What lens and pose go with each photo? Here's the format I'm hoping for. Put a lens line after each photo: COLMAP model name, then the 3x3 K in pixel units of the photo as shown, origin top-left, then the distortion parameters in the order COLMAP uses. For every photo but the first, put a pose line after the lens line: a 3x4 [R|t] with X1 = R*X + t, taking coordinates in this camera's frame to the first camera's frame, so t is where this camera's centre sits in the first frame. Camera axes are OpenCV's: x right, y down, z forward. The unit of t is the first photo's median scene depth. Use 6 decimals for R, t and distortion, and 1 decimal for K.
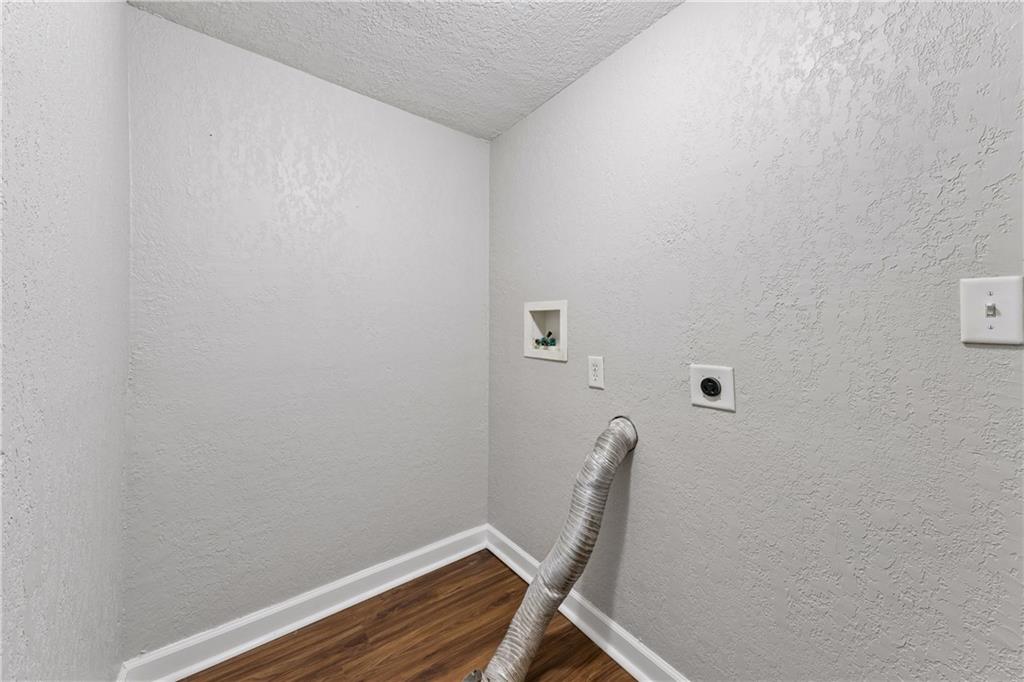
lens RADIAL K [[414.9, 0, 506.2], [0, 414.9, 325.2], [0, 0, 1]] dist [0.000118, -0.000151]
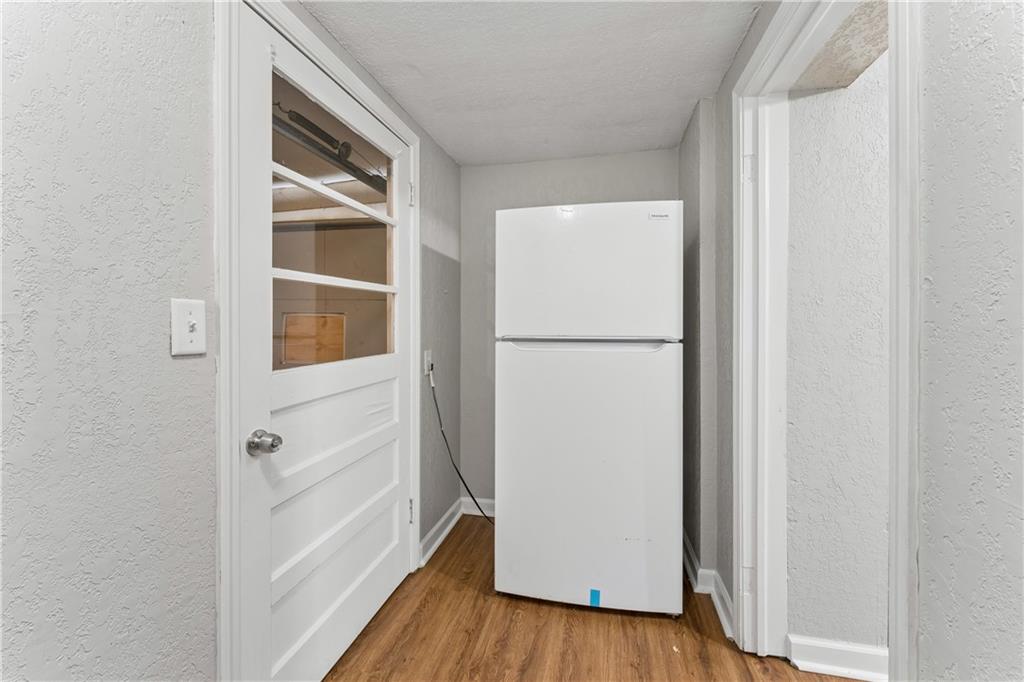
lens RADIAL K [[419.2, 0, 514.1], [0, 419.2, 327.1], [0, 0, 1]] dist [0.000187, -0.000205]
pose [[-0.704090, -0.004298, 0.710098, -0.343381], [0.002864, 0.999956, 0.008892, -0.041925], [-0.710105, 0.008295, -0.704047, 1.138523]]
